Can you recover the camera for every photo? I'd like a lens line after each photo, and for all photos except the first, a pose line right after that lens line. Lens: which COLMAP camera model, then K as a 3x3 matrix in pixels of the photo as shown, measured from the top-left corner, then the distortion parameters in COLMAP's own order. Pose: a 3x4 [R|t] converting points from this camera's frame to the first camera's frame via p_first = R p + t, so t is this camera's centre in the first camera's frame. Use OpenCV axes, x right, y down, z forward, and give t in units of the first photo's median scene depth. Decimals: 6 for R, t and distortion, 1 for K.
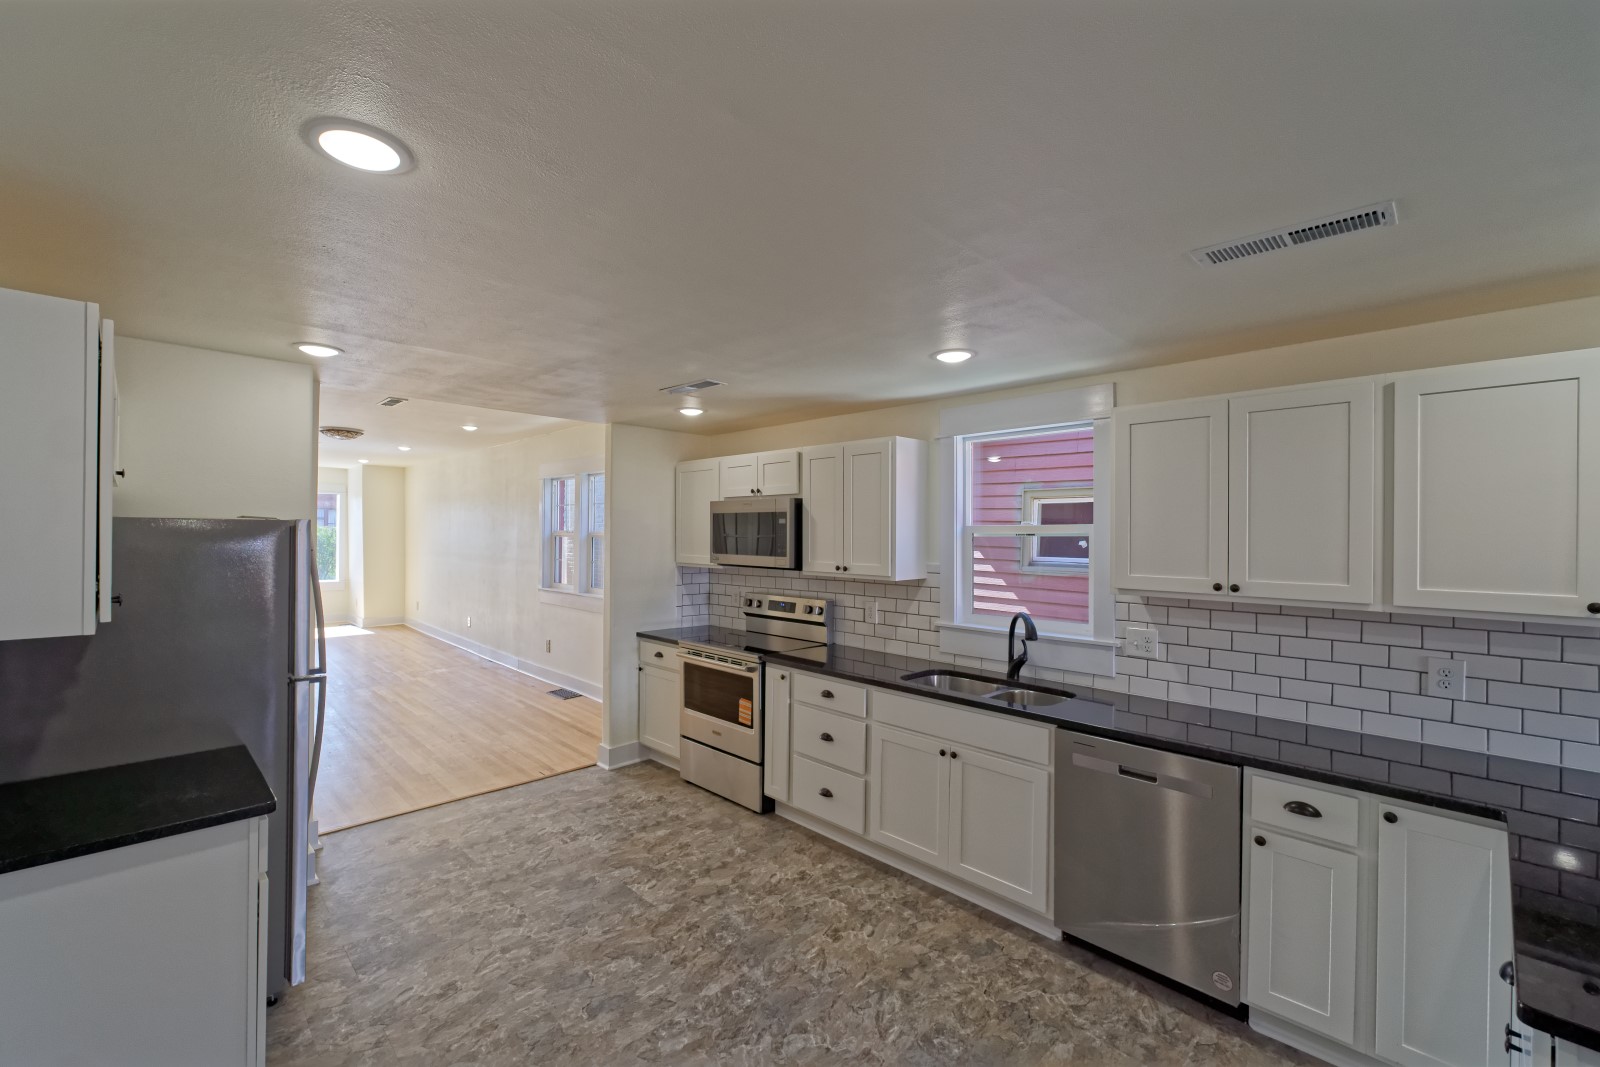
lens RADIAL K [[680.1, 0, 761.4], [0, 680.1, 505.2], [0, 0, 1]] dist [-0.043727, 0.053201]
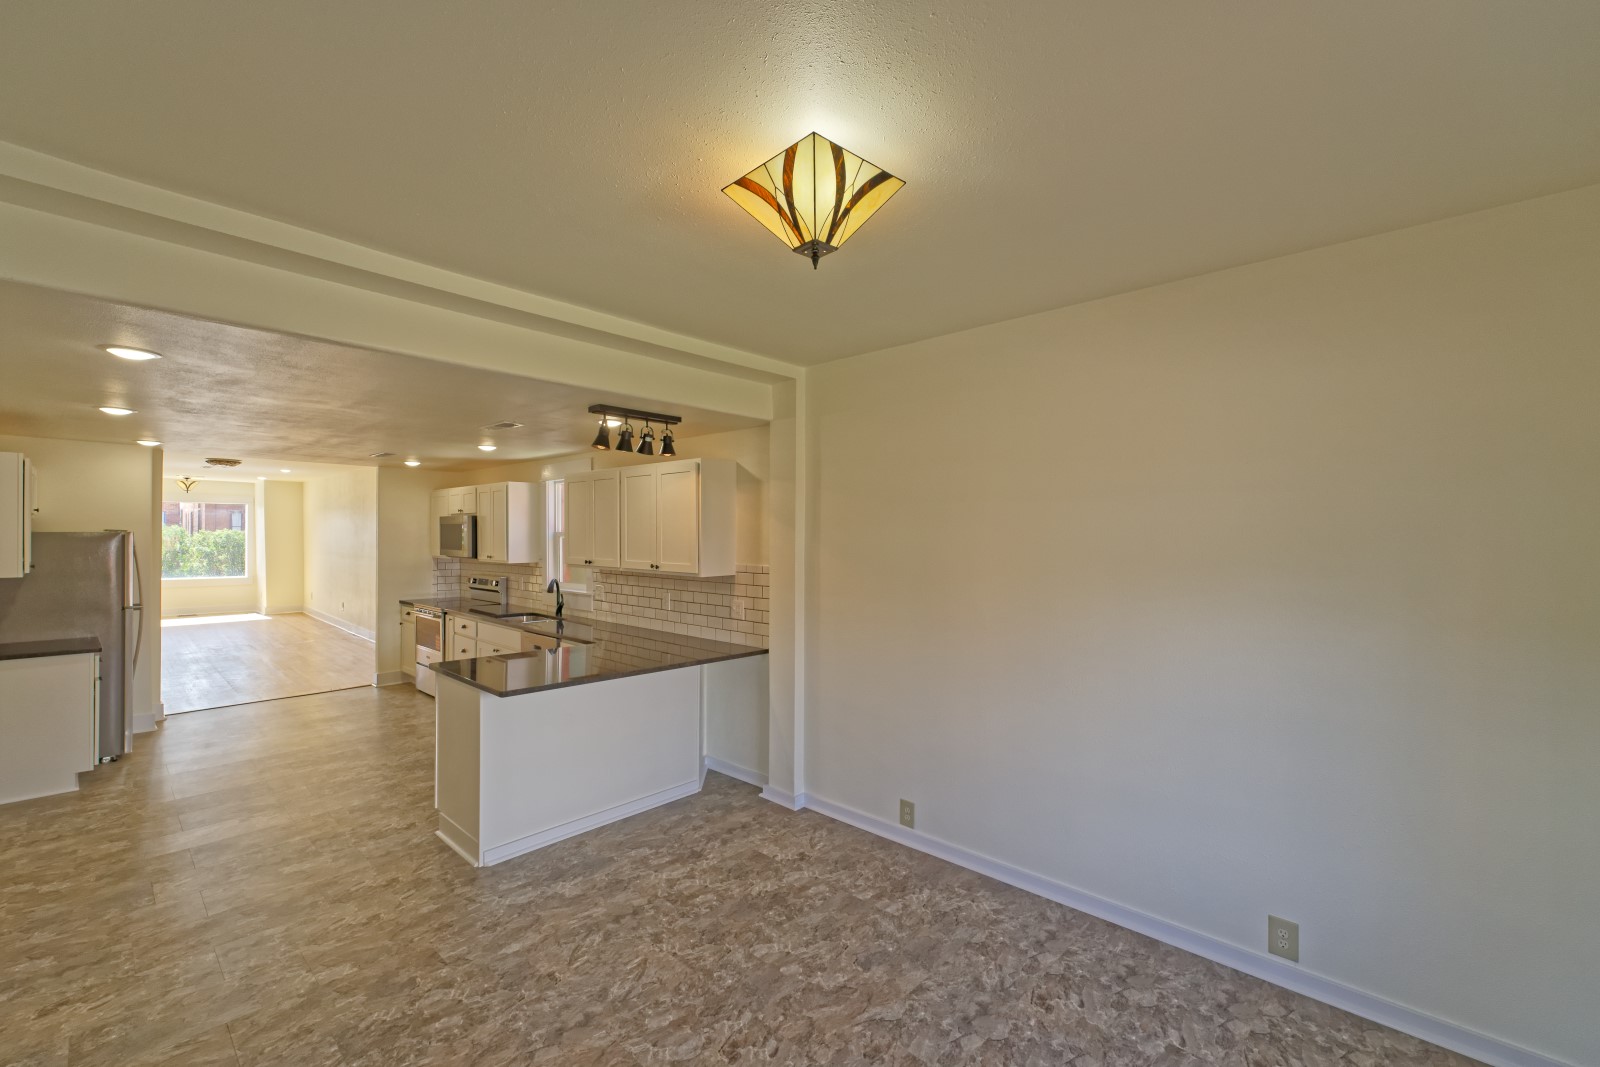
lens RADIAL K [[688.0, 0, 808.1], [0, 688.0, 538.2], [0, 0, 1]] dist [-0.017707, 0.000600]
pose [[0.997651, -0.005511, 0.068281, 0.649083], [0.002285, 0.998882, 0.047224, -0.026167], [-0.068465, -0.046957, 0.996548, -0.617926]]
